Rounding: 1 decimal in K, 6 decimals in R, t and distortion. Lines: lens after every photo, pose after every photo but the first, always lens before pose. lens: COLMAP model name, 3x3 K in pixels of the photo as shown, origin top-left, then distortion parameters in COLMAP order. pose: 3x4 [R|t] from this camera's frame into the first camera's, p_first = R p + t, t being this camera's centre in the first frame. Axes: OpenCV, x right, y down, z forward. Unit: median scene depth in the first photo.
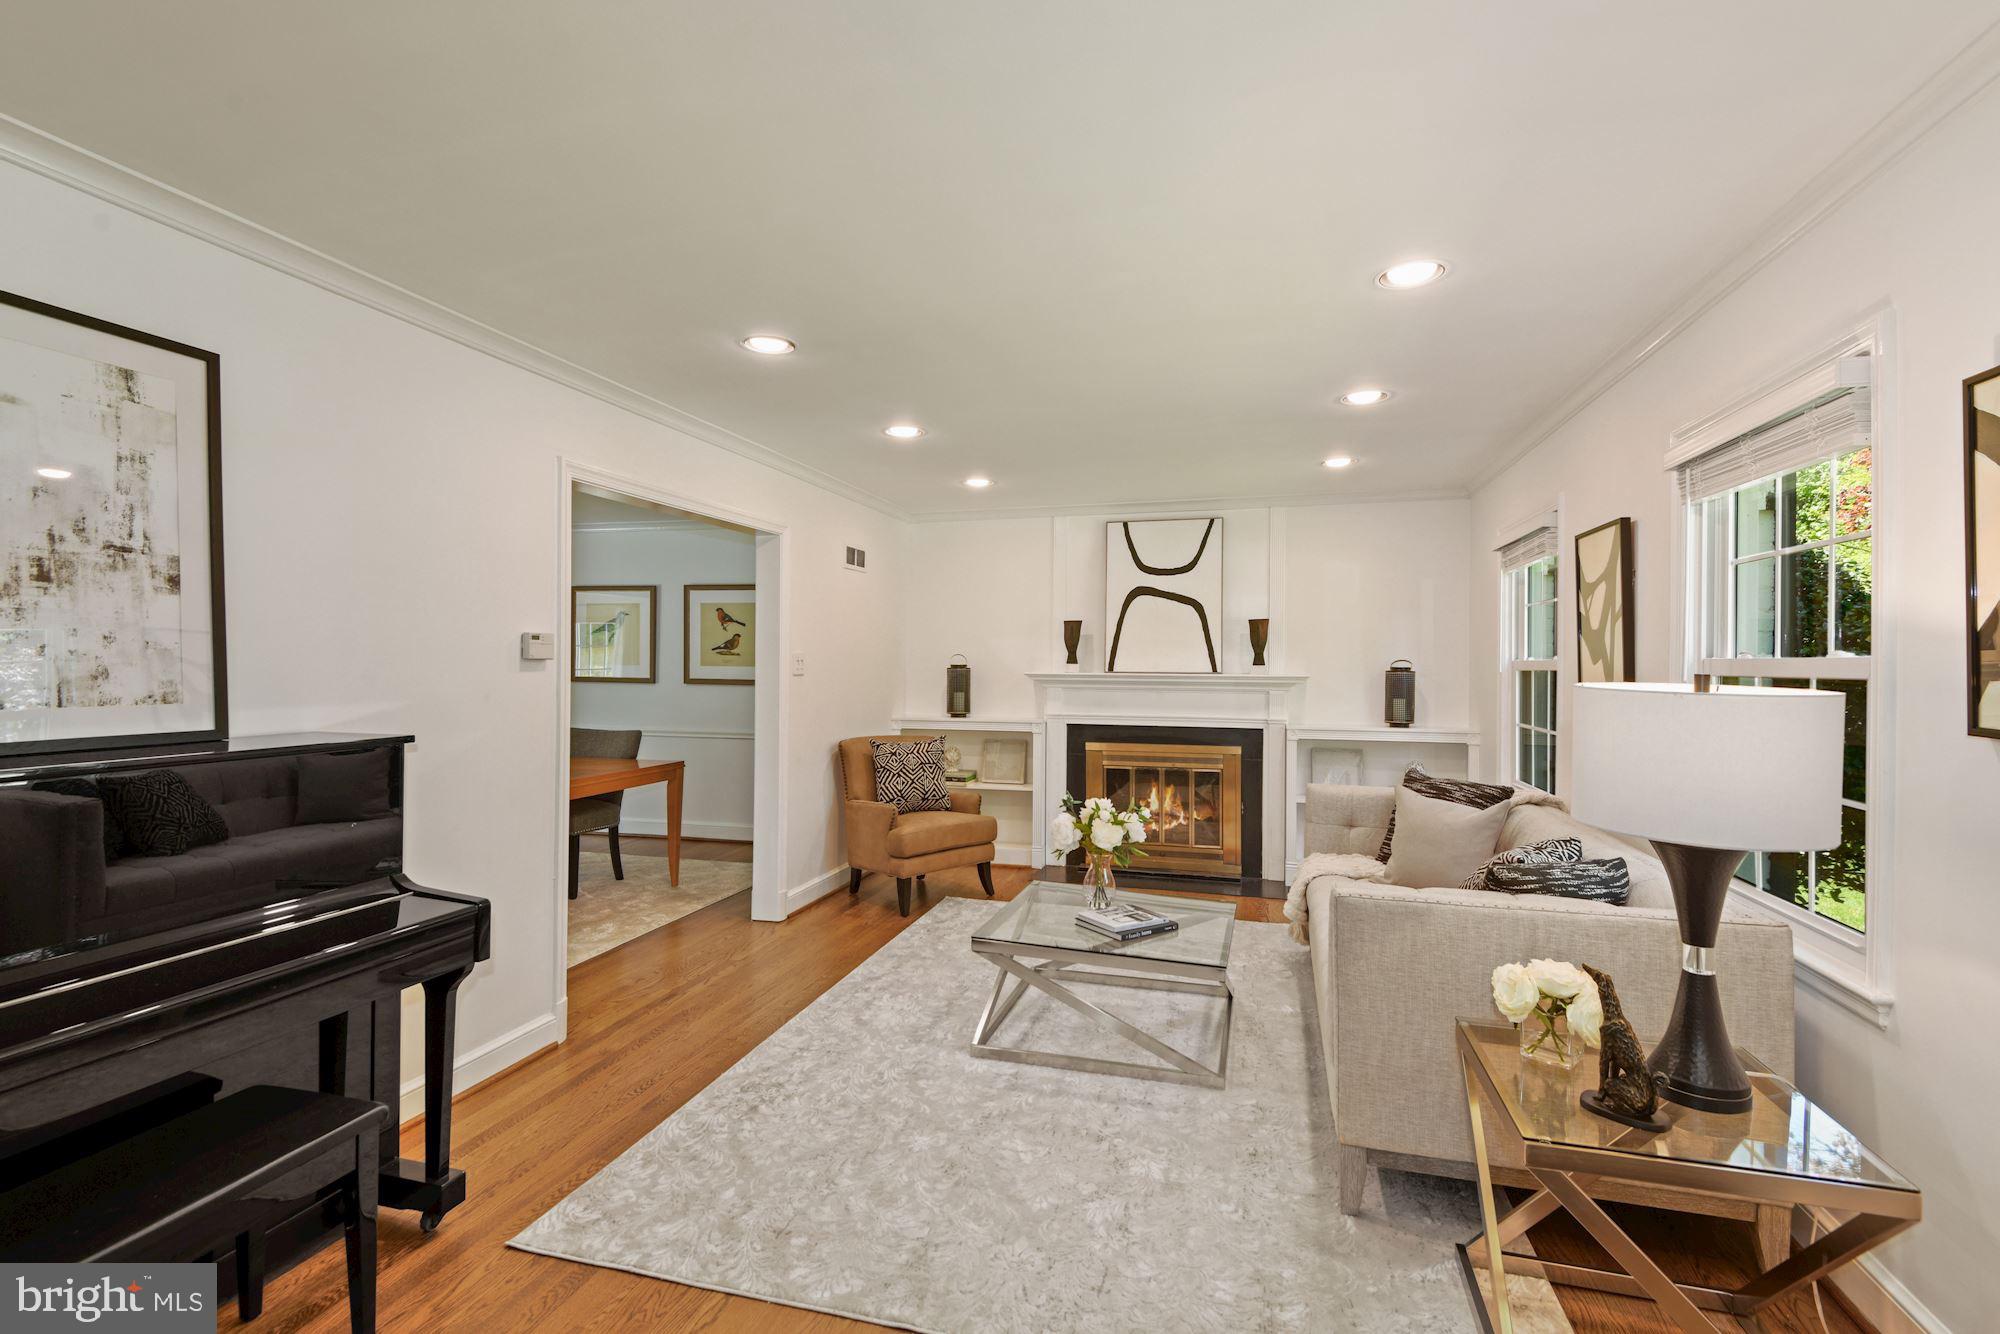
lens RADIAL K [[924.5, 0, 1012.2], [0, 924.5, 652.3], [0, 0, 1]] dist [0.000304, -0.000713]
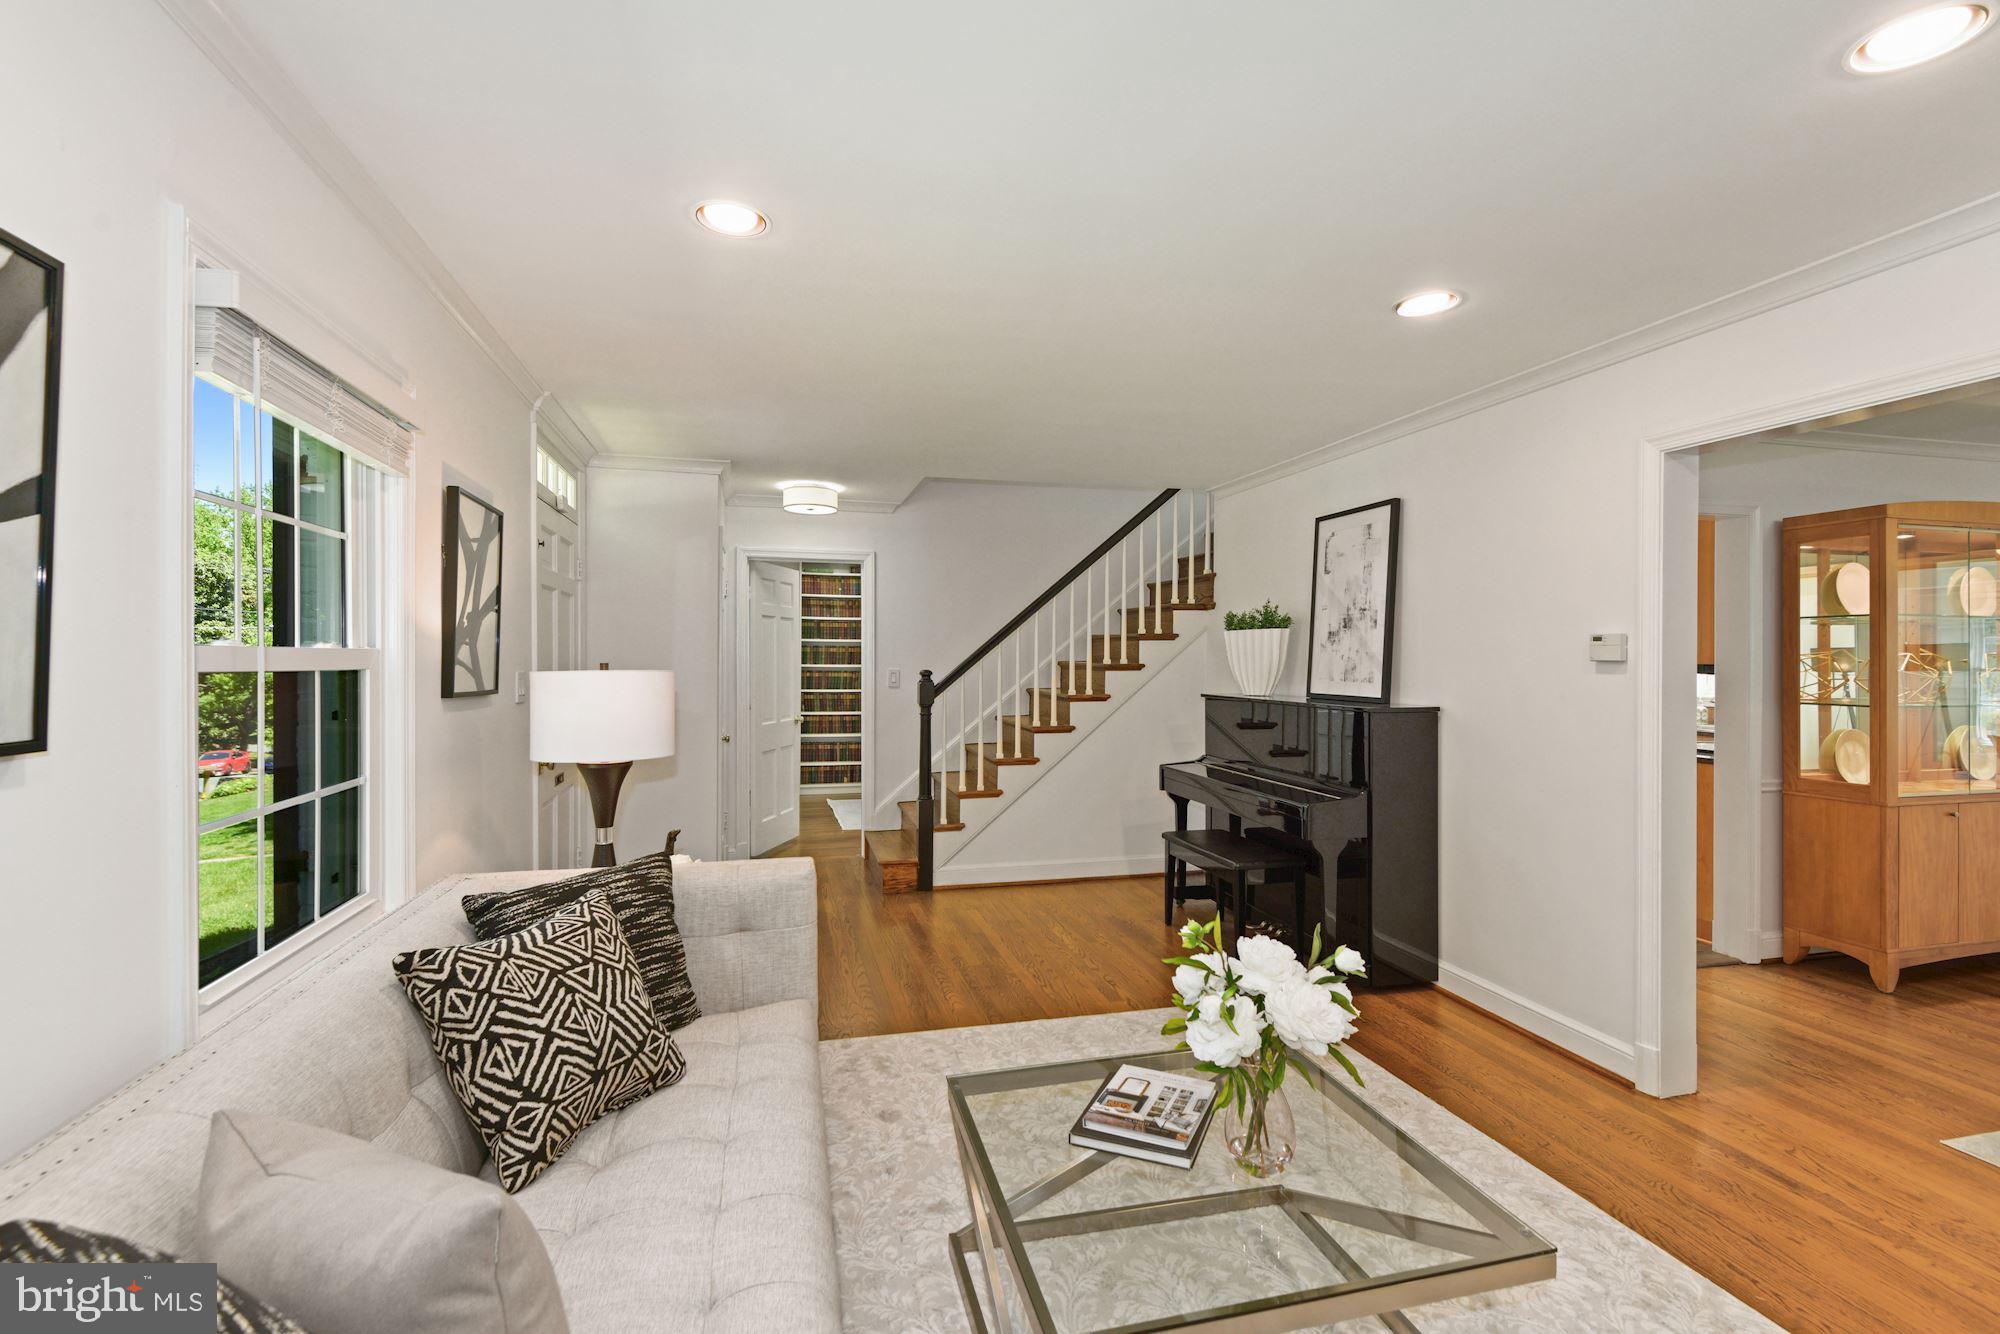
lens RADIAL K [[924.5, 0, 1012.2], [0, 924.5, 652.3], [0, 0, 1]] dist [0.000304, -0.000713]
pose [[-0.863326, -0.008197, -0.504581, 0.816622], [-0.003470, 0.999941, -0.010308, 0.012245], [0.504635, -0.007148, -0.863303, 2.421811]]
